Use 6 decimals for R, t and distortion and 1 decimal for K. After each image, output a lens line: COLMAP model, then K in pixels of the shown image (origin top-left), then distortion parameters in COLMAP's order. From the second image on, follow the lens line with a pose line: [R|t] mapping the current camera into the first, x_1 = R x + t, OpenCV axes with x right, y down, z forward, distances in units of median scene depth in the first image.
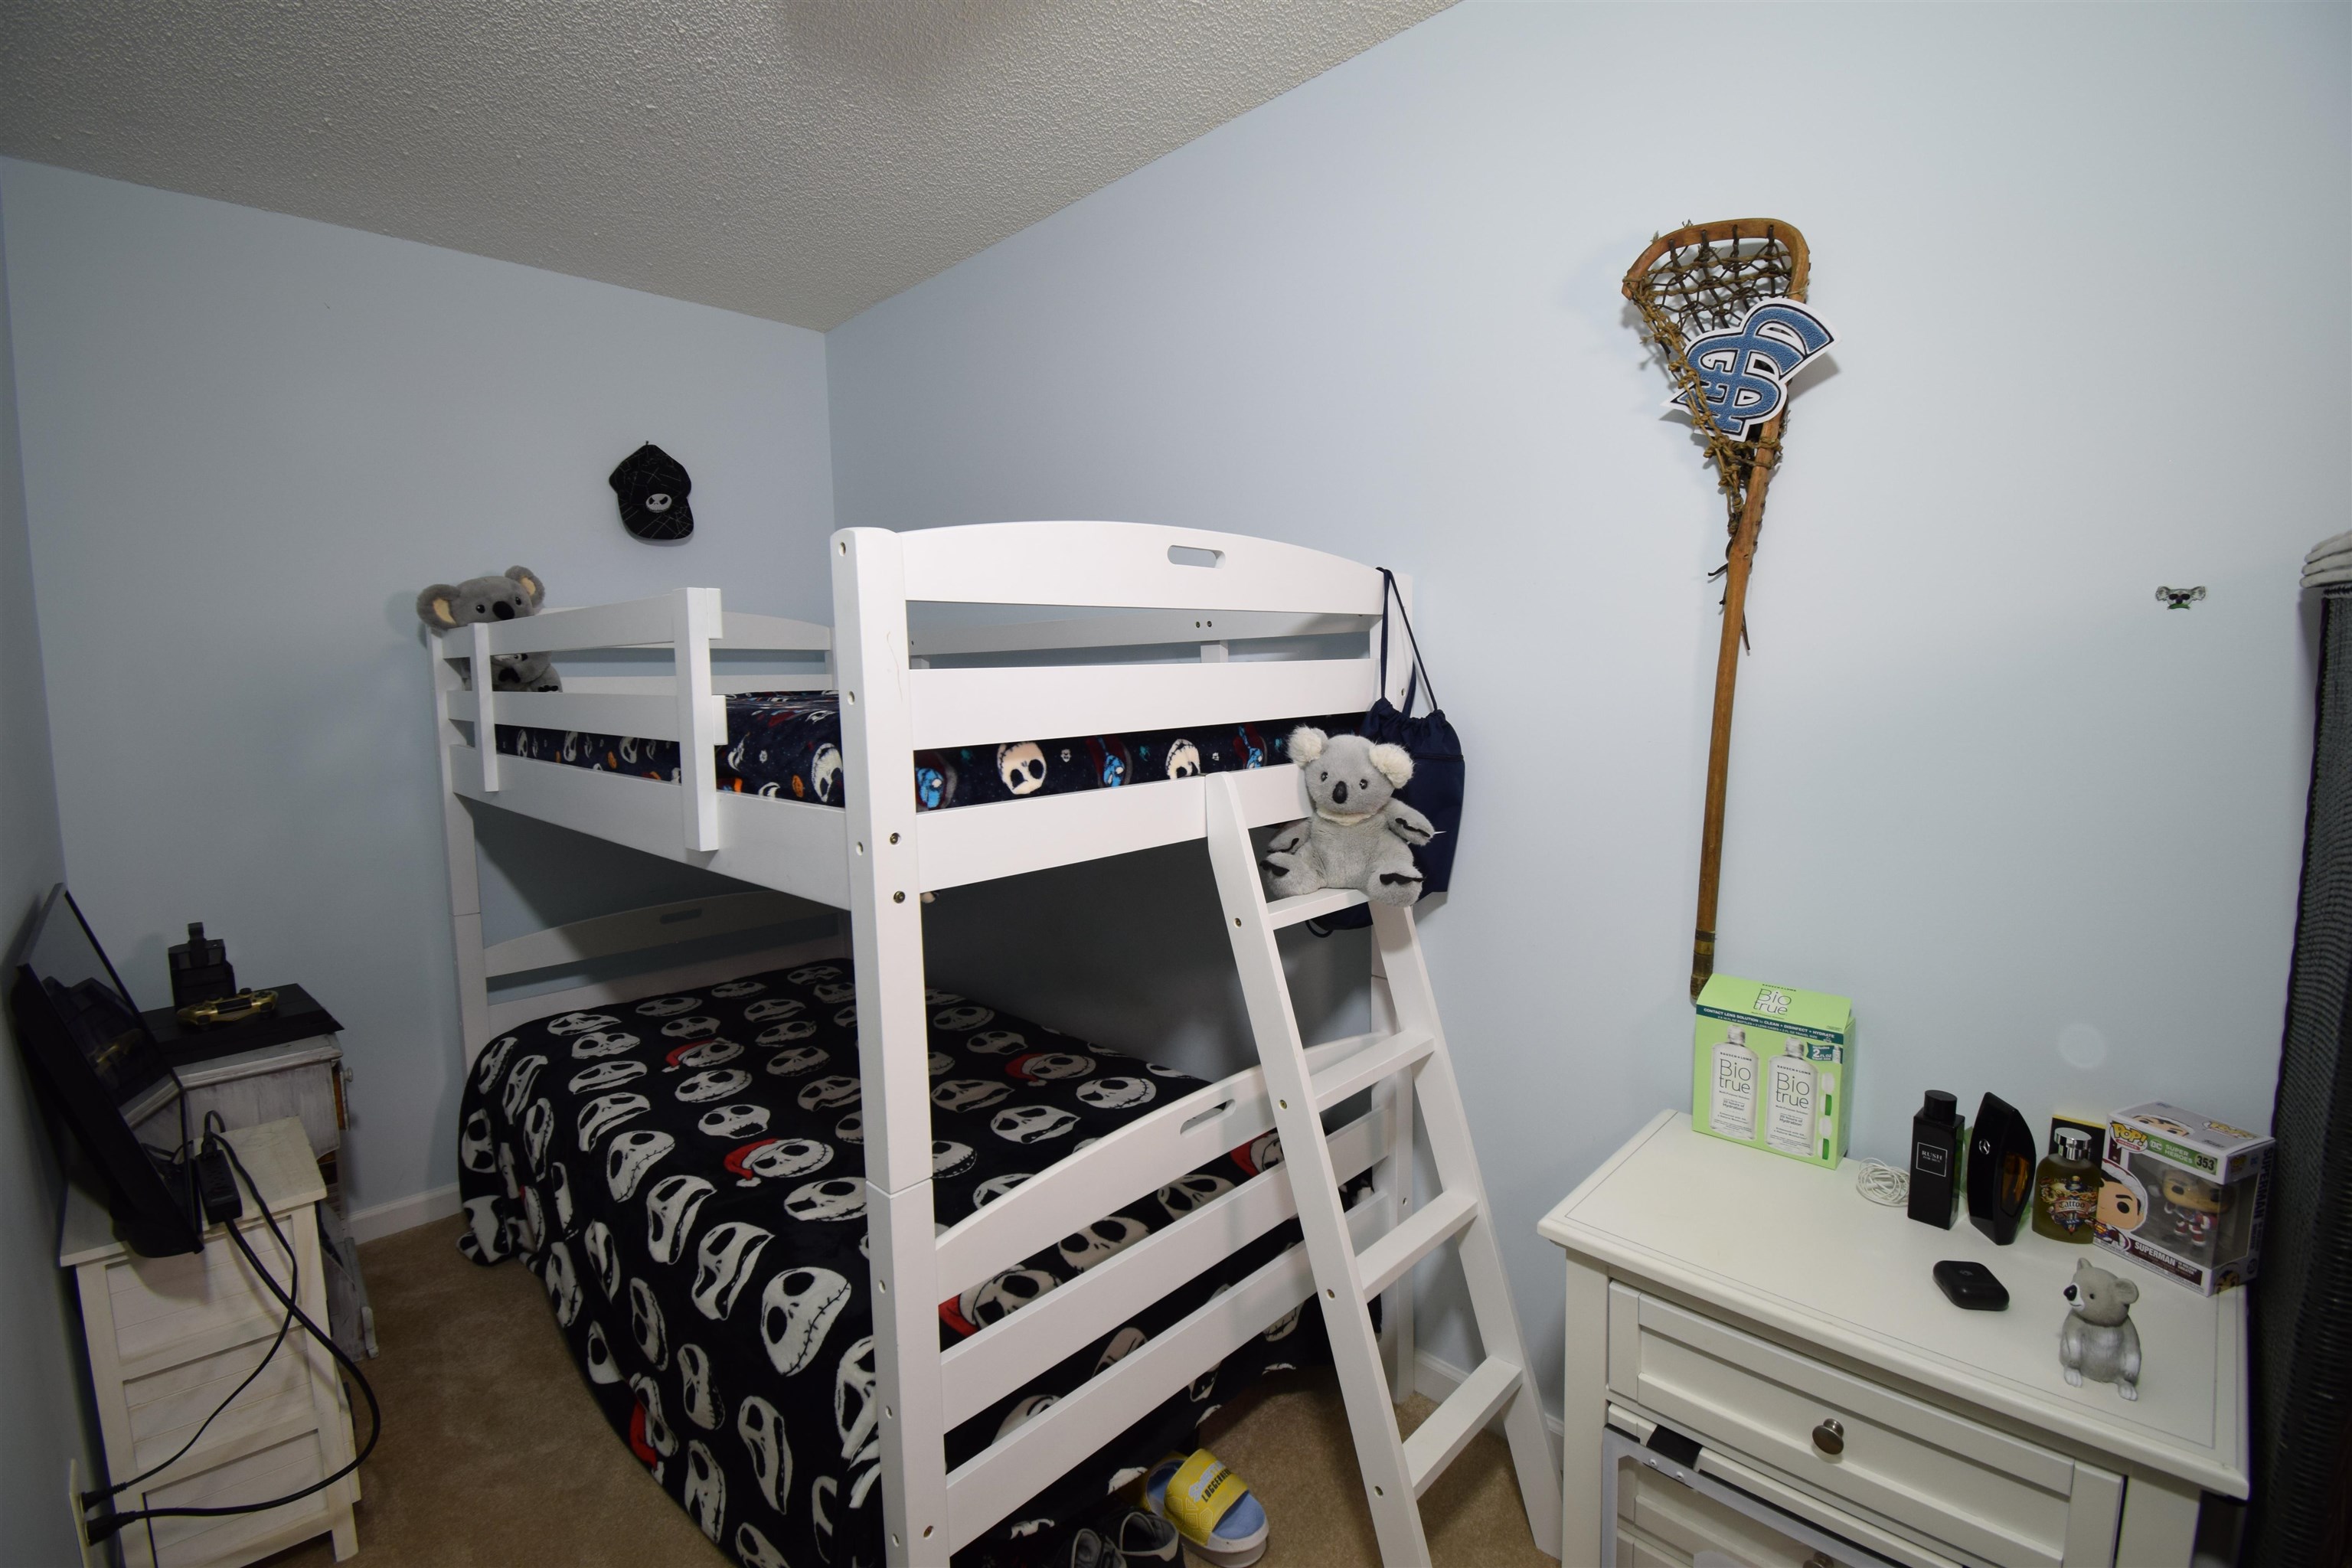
lens RADIAL K [[1036.2, 0, 1176.1], [0, 1036.2, 779.1], [0, 0, 1]] dist [0.019598, -0.024332]
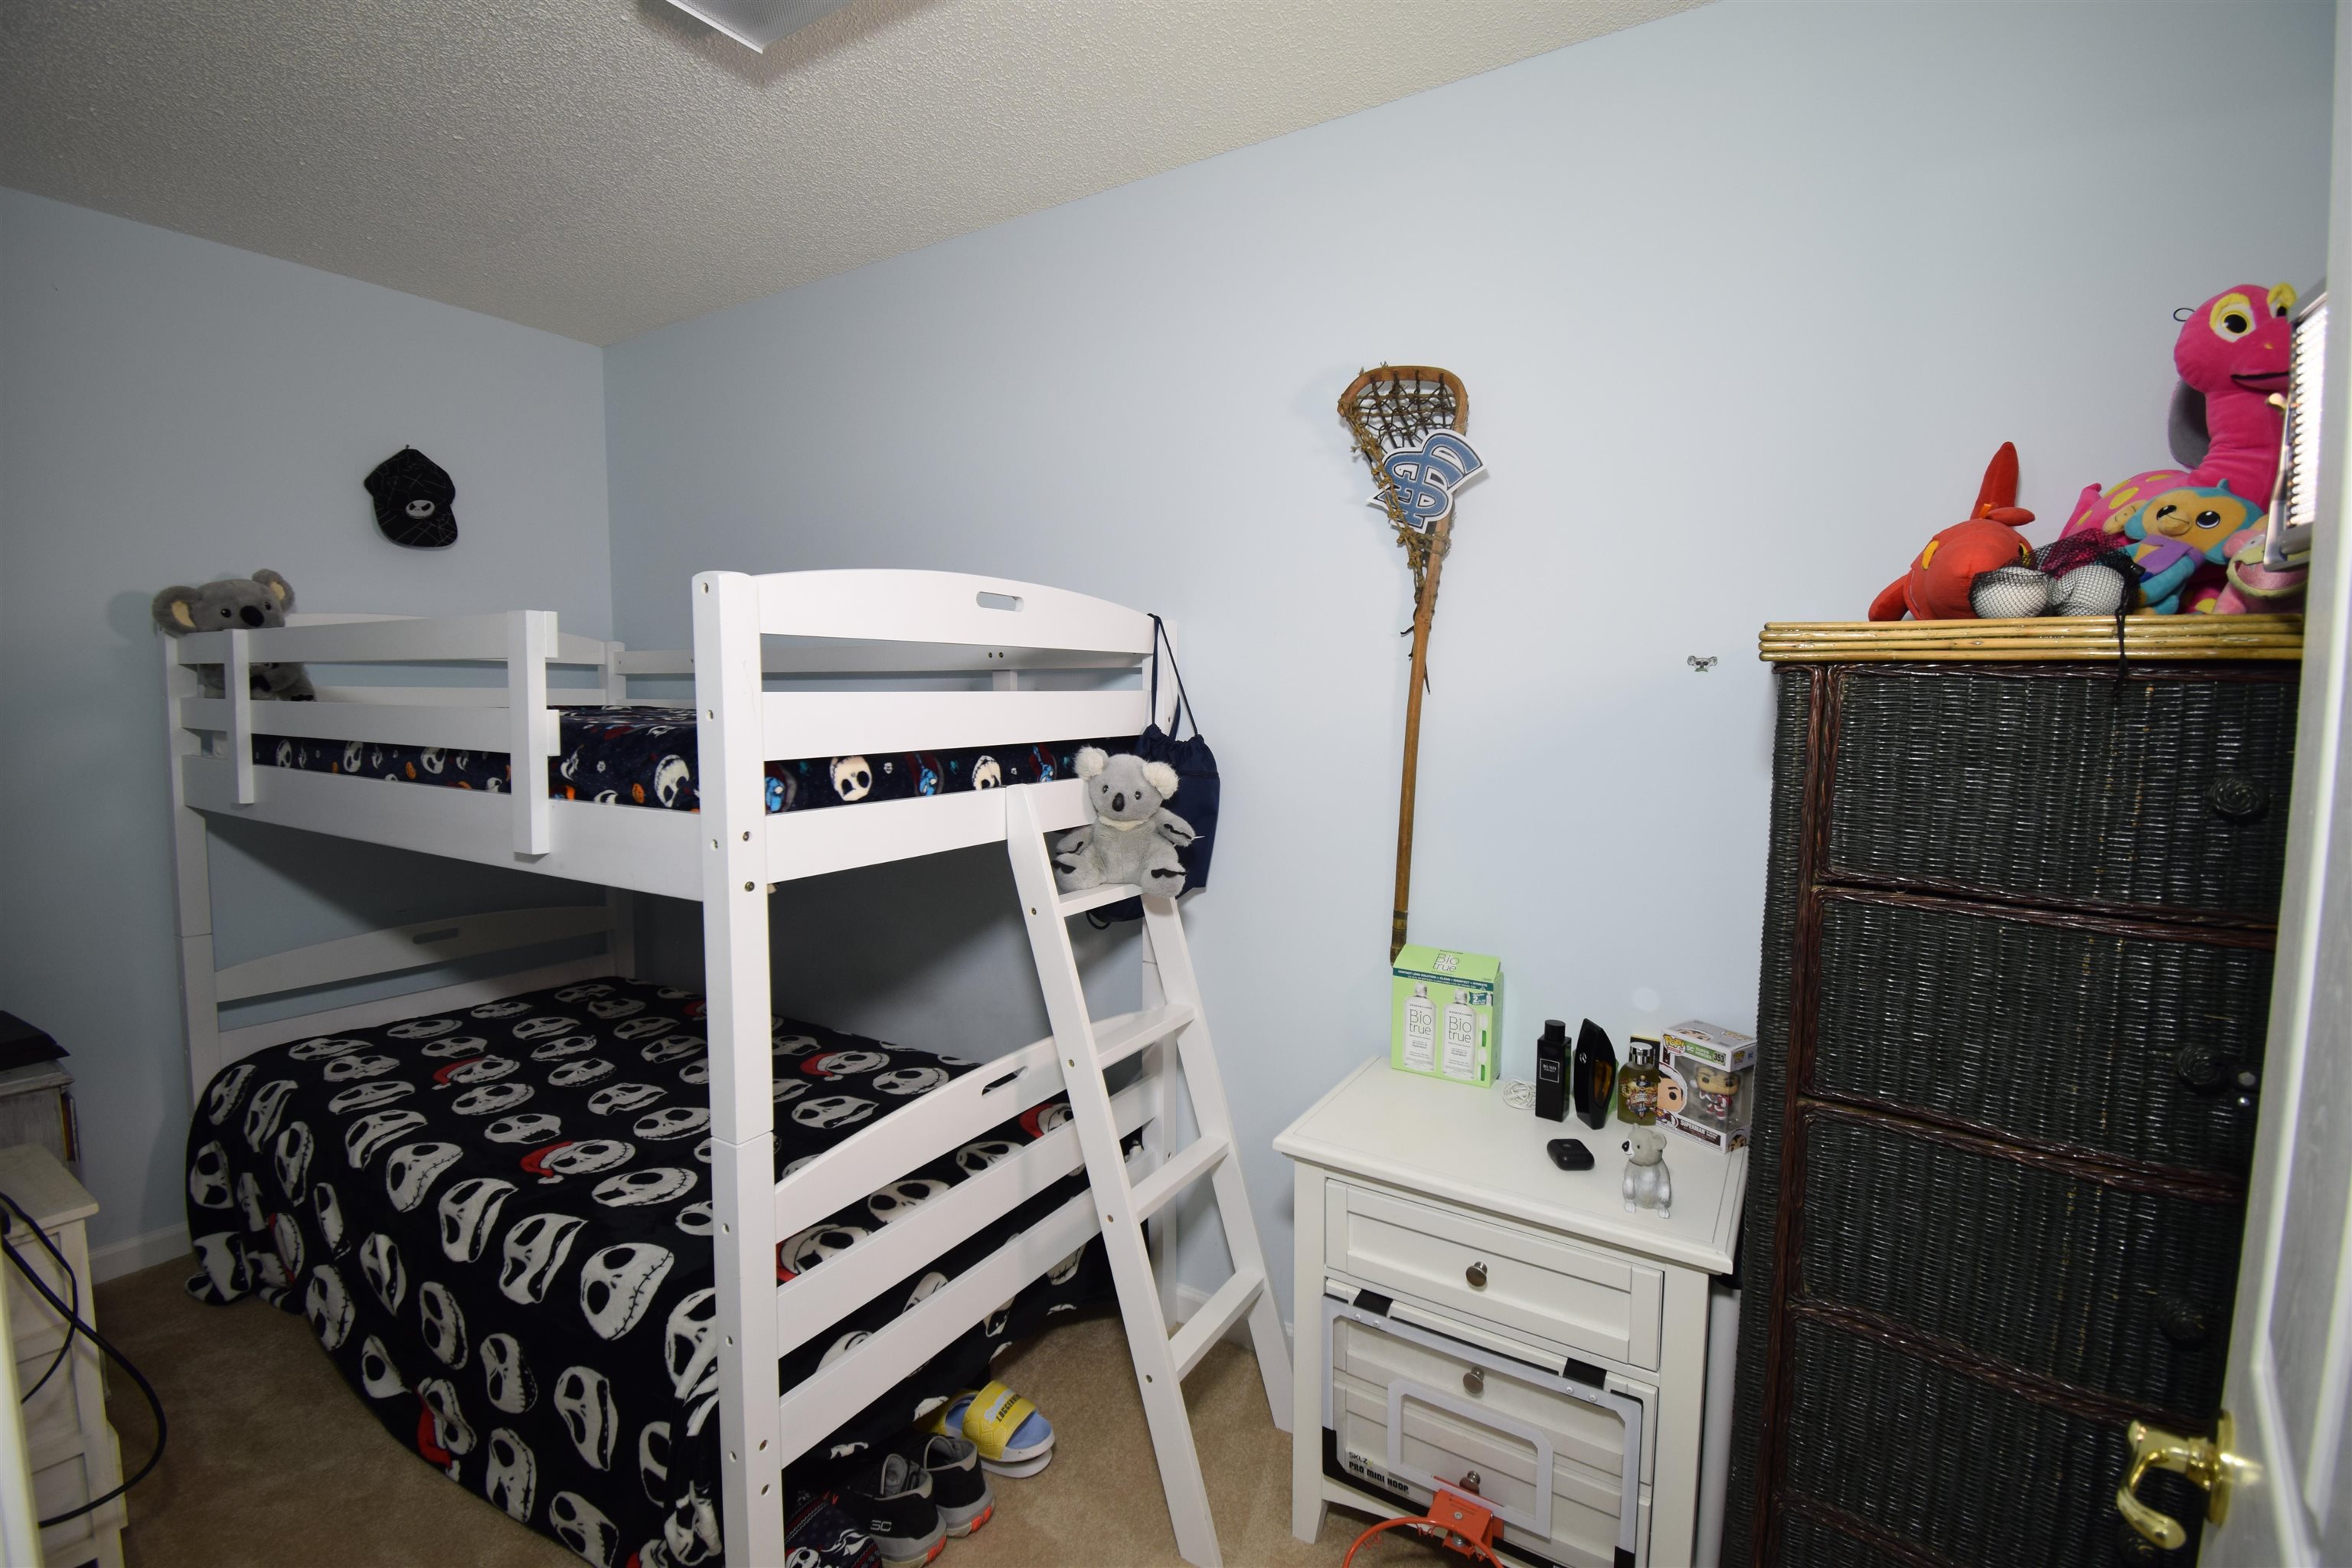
lens RADIAL K [[1036.2, 0, 1176.1], [0, 1036.2, 779.1], [0, 0, 1]] dist [0.019598, -0.024332]
pose [[0.974803, 0.006677, 0.222968, -0.043625], [-0.001710, 0.999746, -0.022466, 0.013137], [-0.223061, 0.021519, 0.974567, -0.179142]]
